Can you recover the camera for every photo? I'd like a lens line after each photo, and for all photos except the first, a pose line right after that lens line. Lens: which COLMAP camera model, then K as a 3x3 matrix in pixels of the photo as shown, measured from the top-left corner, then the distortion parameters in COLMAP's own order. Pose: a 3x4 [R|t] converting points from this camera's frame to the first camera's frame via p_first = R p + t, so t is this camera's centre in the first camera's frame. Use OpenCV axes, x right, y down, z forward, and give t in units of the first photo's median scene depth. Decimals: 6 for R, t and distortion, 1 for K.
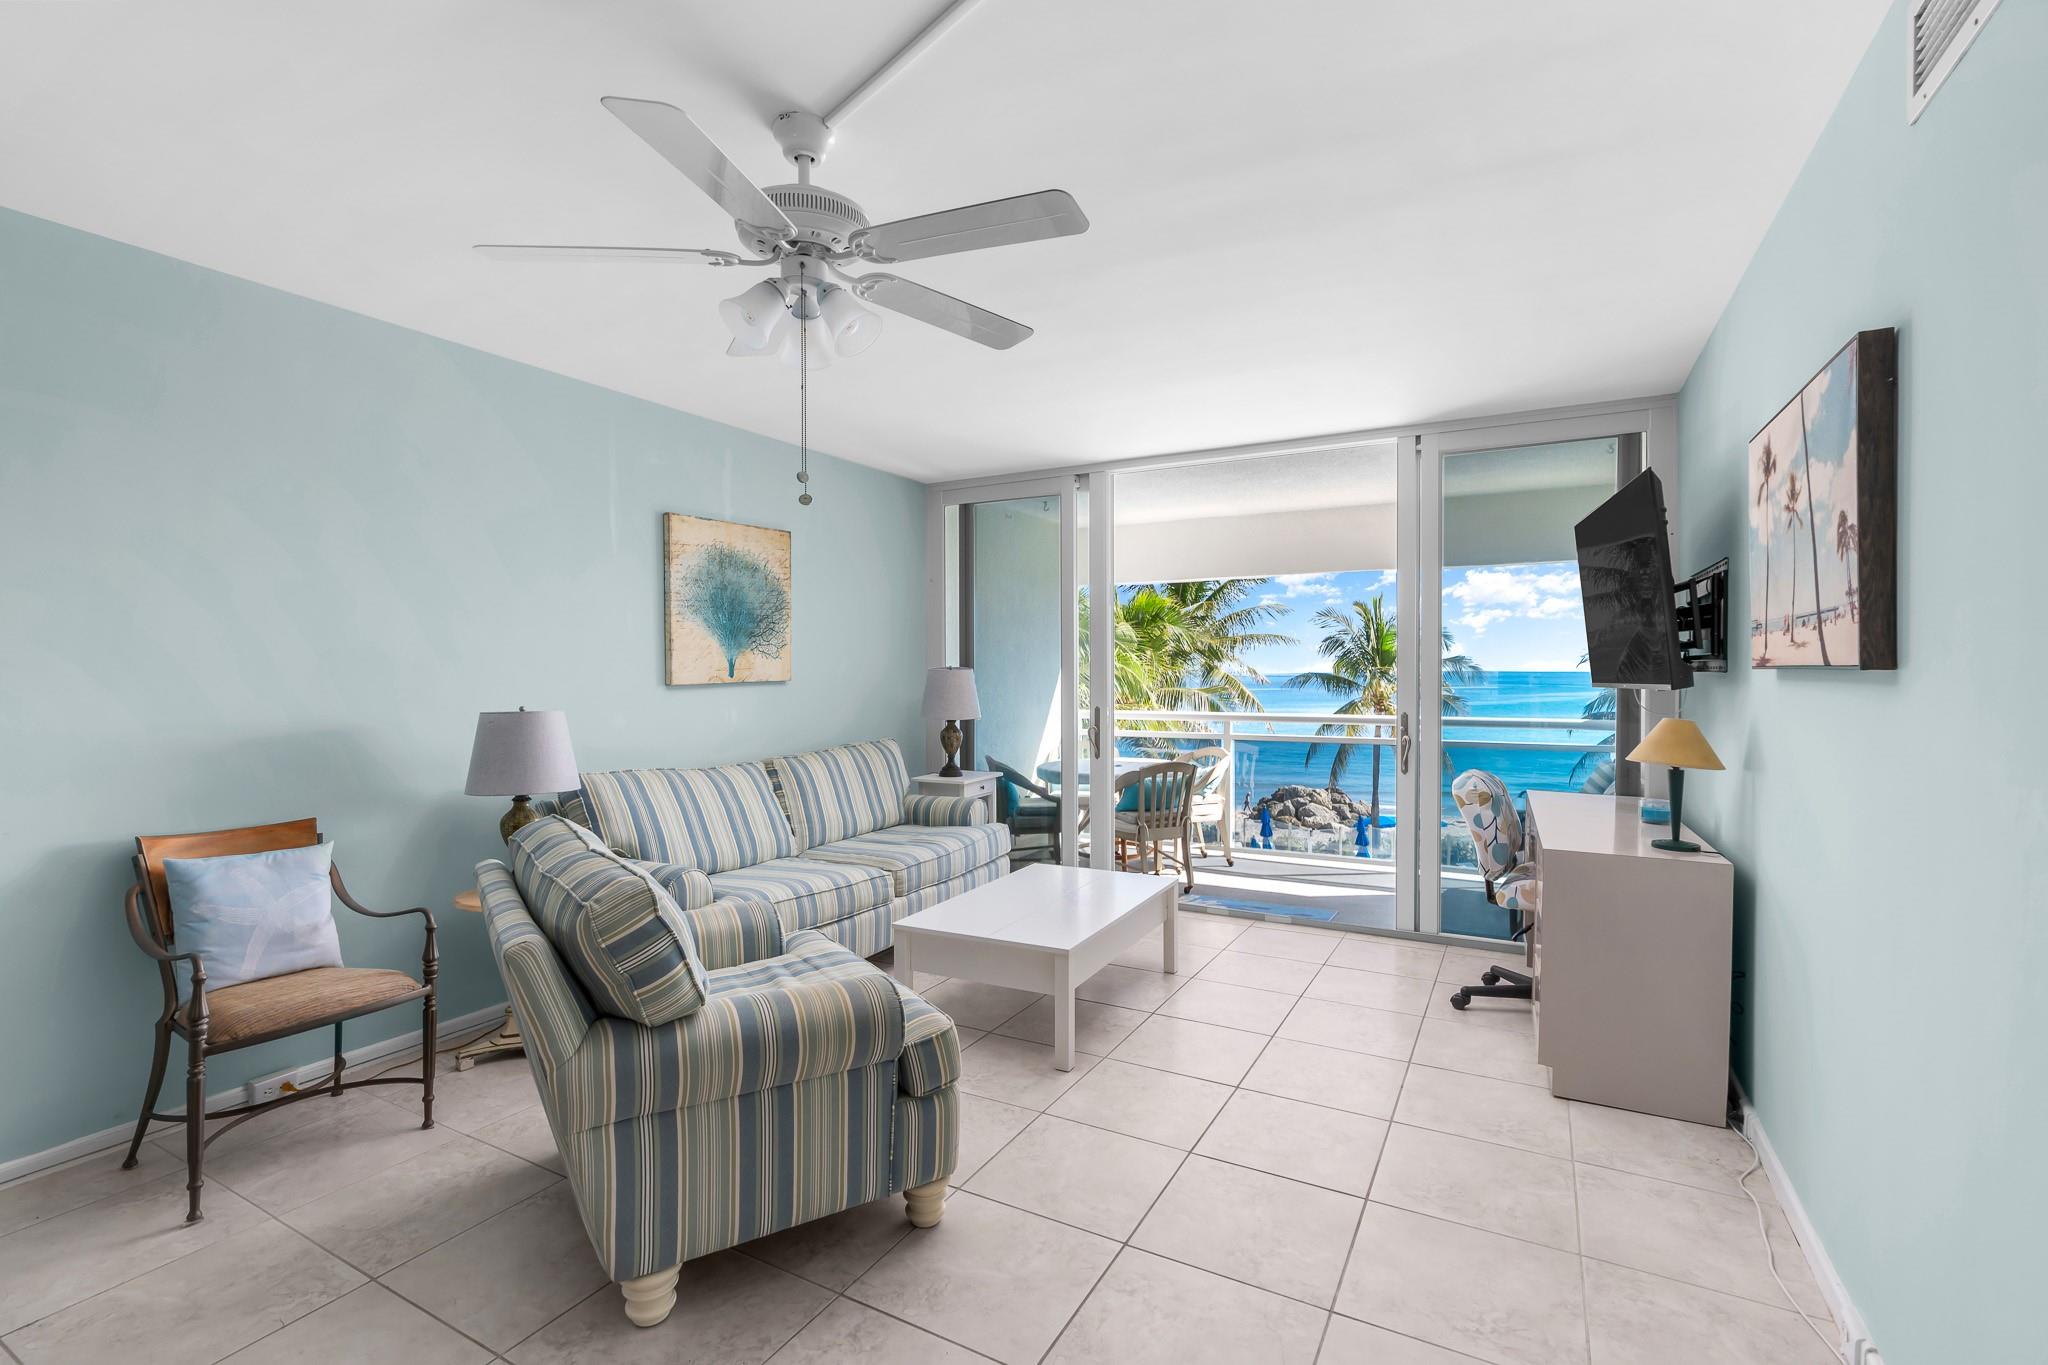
lens RADIAL K [[929.4, 0, 1018.4], [0, 929.4, 679.0], [0, 0, 1]] dist [-0.001981, -0.000138]
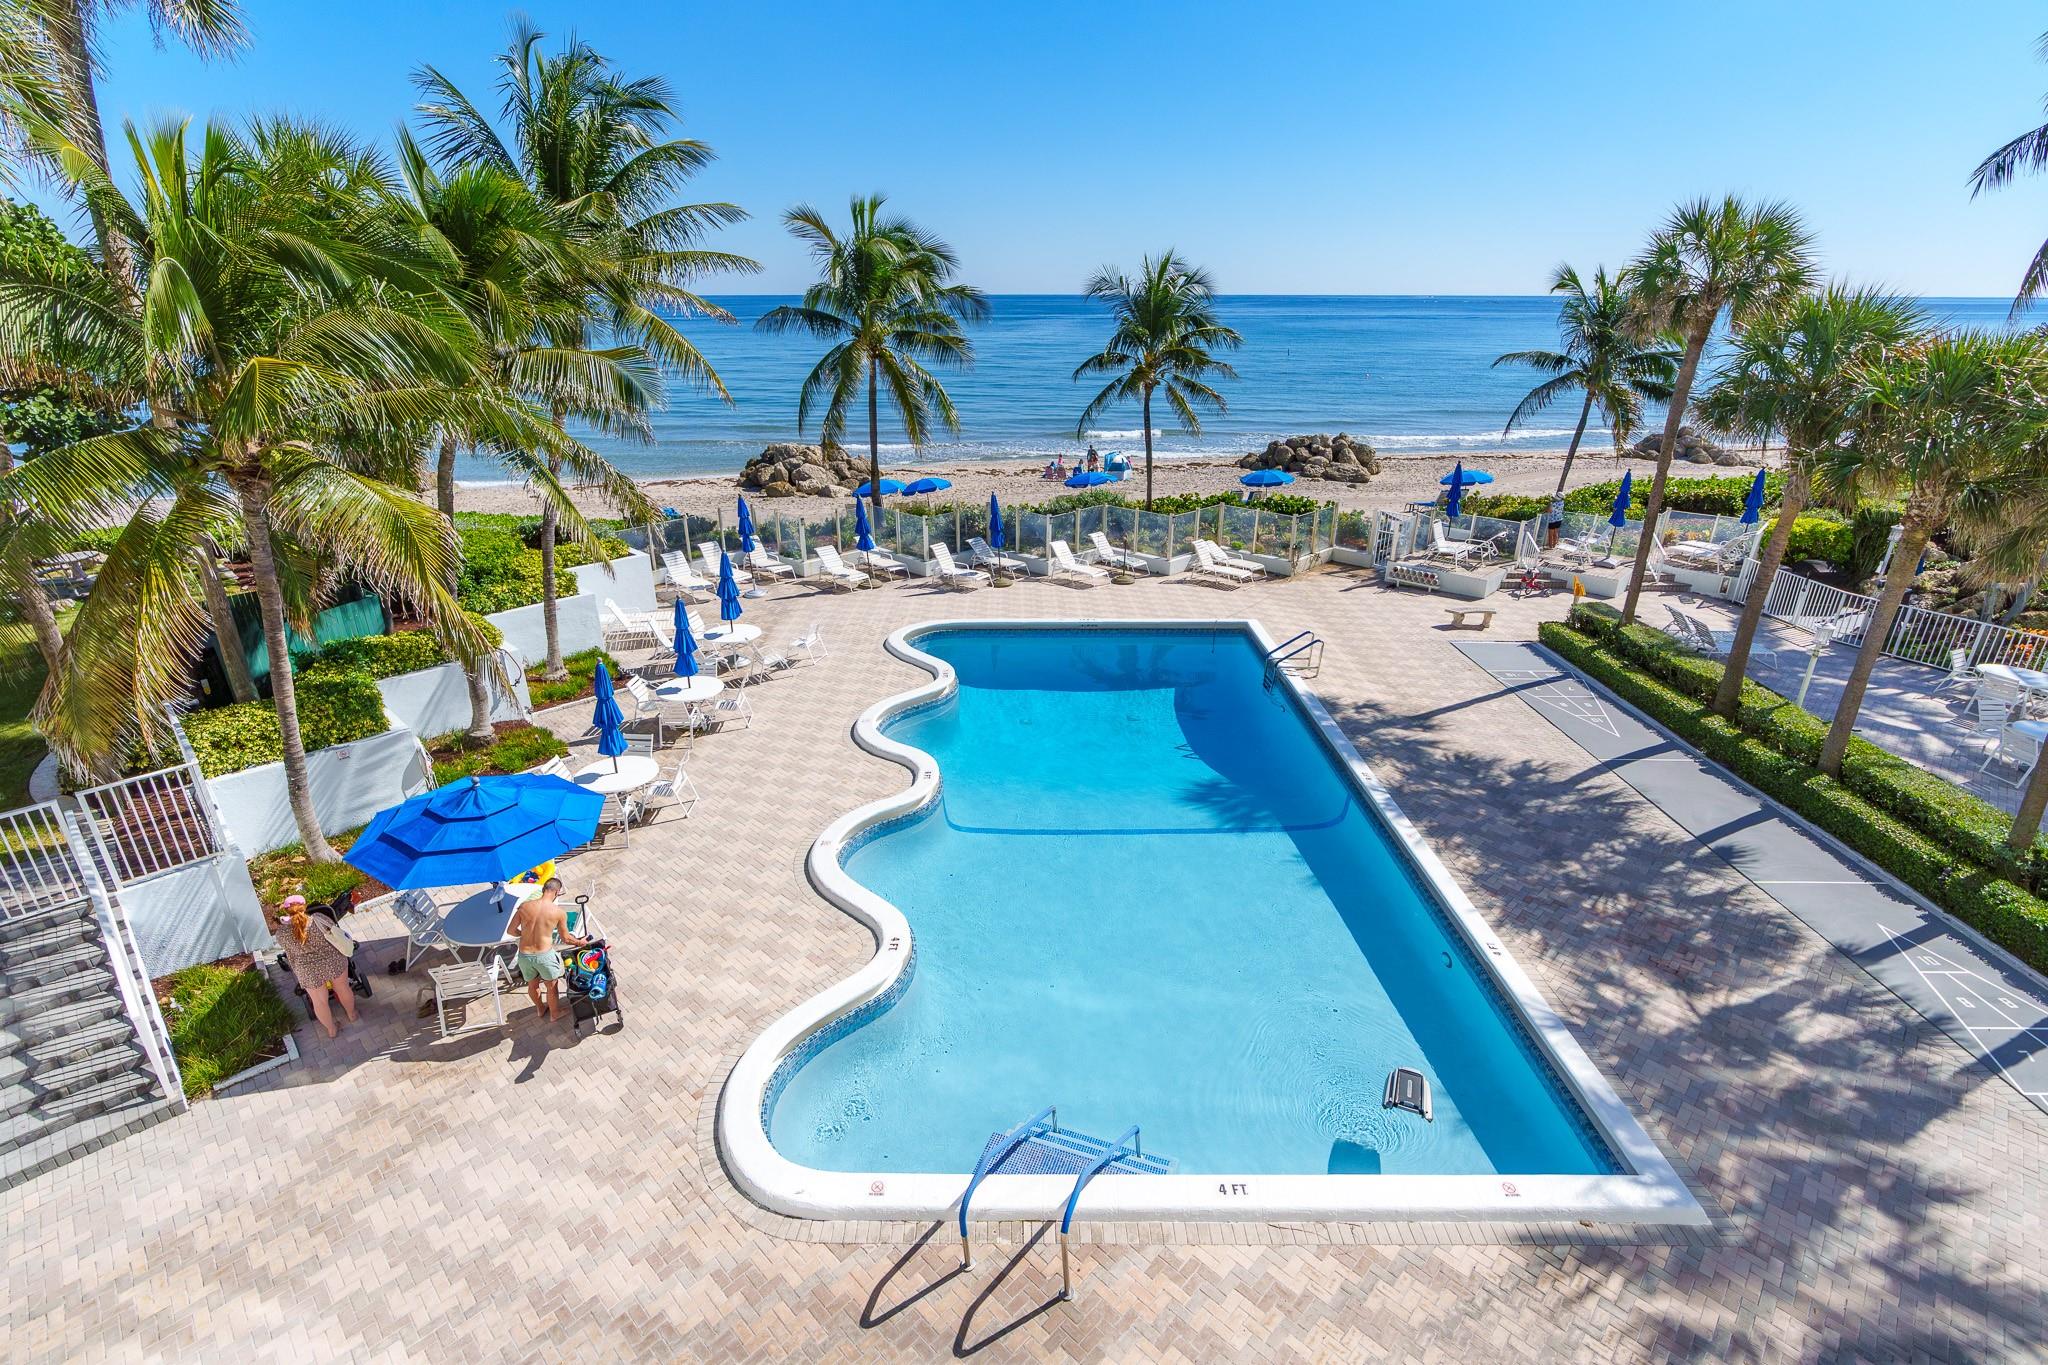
lens RADIAL K [[955.3, 0, 1011.1], [0, 955.3, 686.3], [0, 0, 1]] dist [-0.012859, 0.011393]
pose [[0.873798, -0.185597, 0.449478, 0.402929], [0.005036, 0.927707, 0.373276, -0.058587], [-0.486263, -0.323904, 0.811563, 1.058969]]
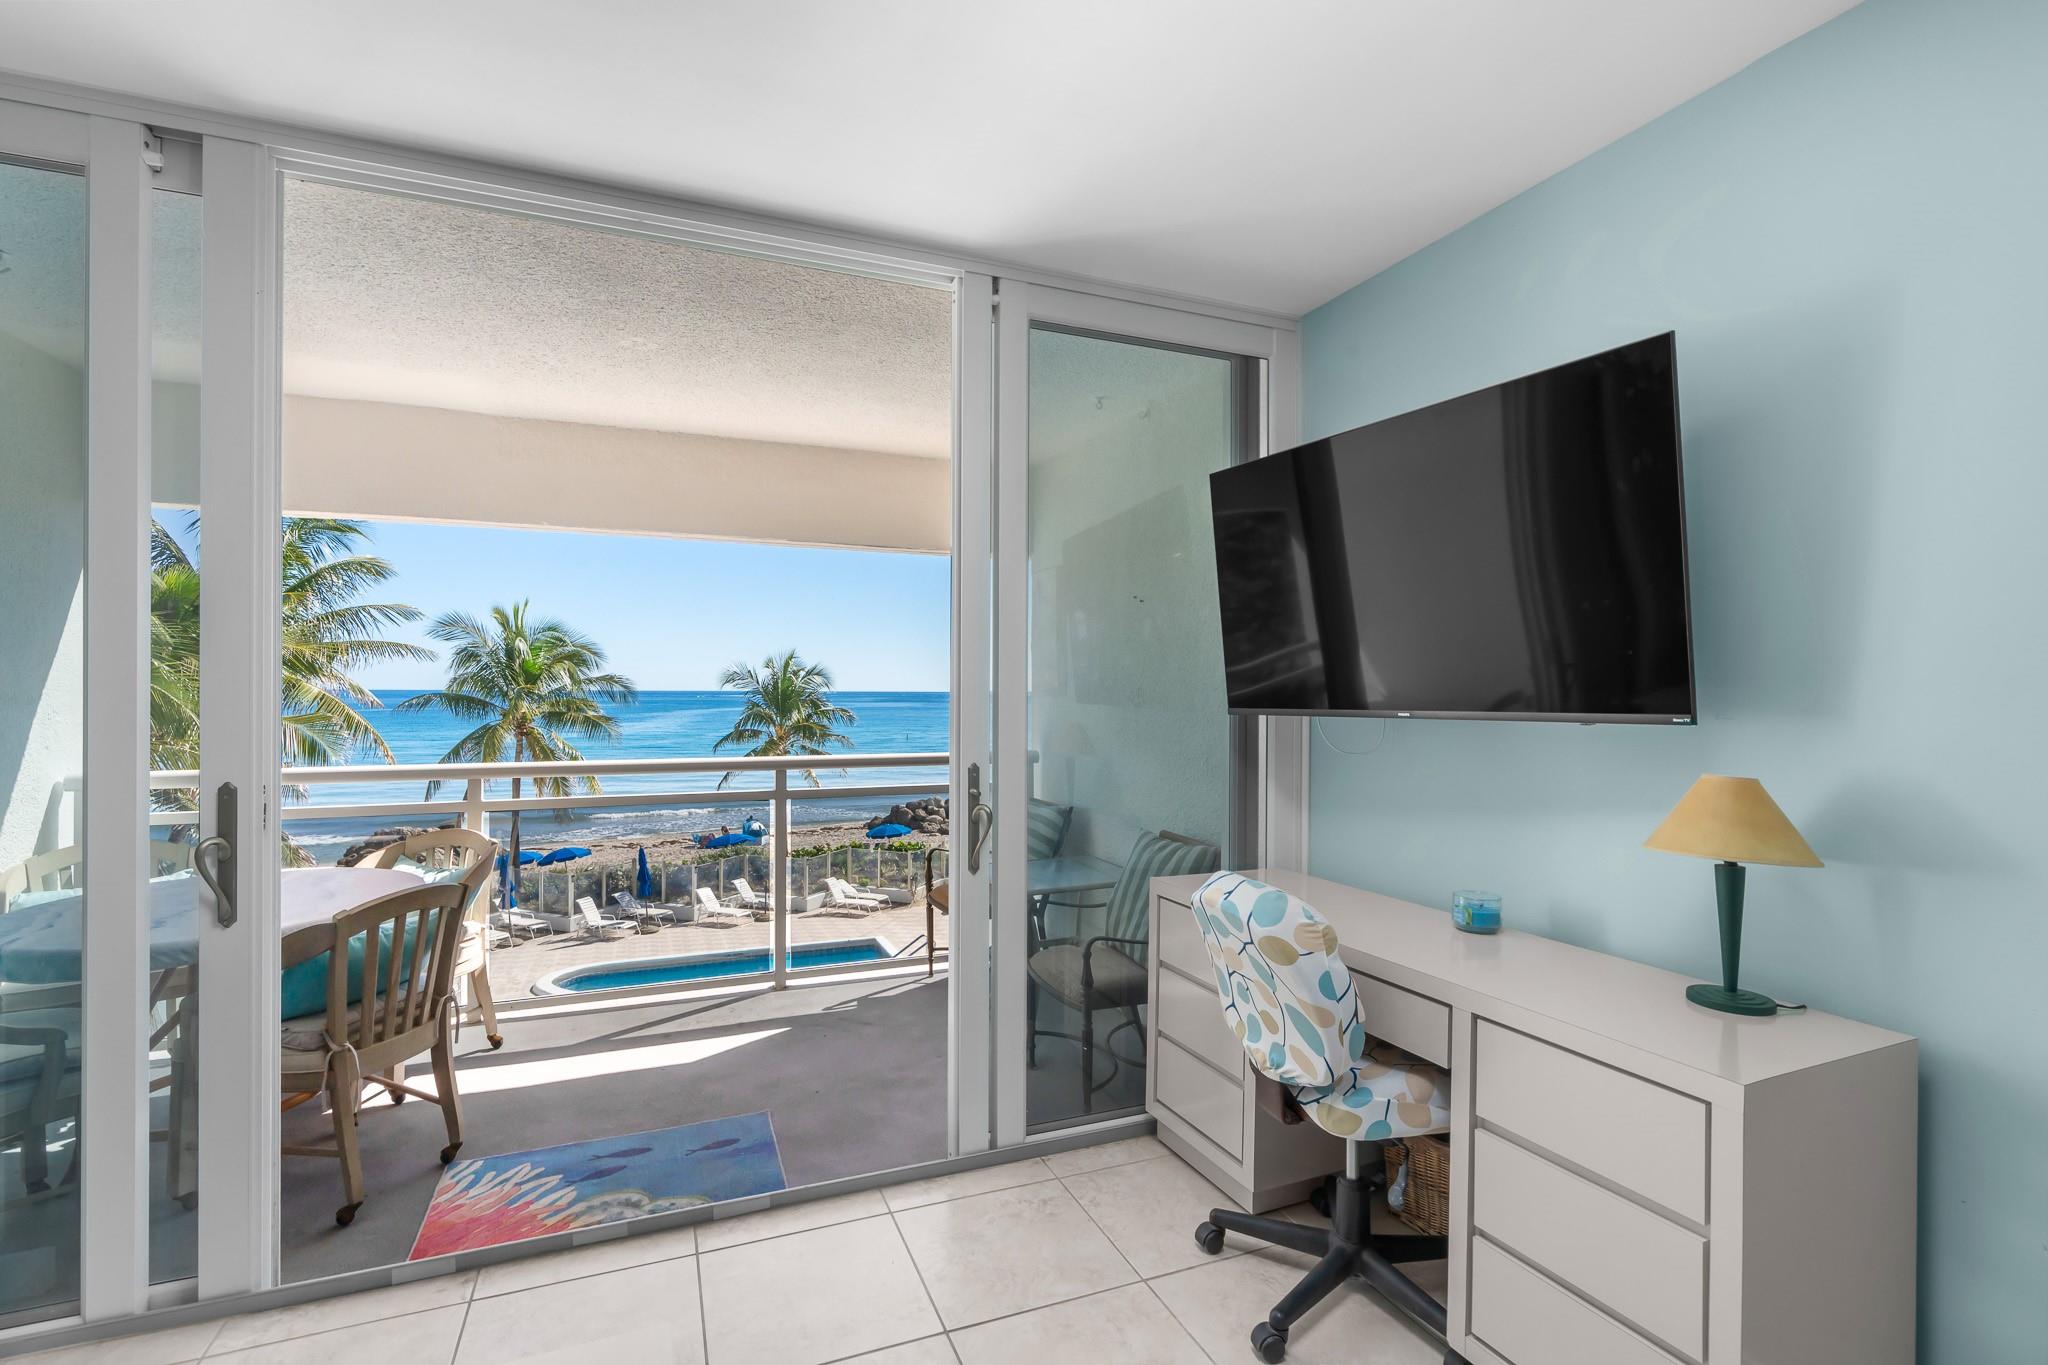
lens RADIAL K [[929.2, 0, 1015.7], [0, 929.2, 686.4], [0, 0, 1]] dist [-0.003421, -0.000403]
pose [[0.629814, 0.005126, 0.776729, -0.003538], [0.004713, 0.999935, -0.010420, -0.003390], [-0.776732, 0.010224, 0.629748, 0.485995]]
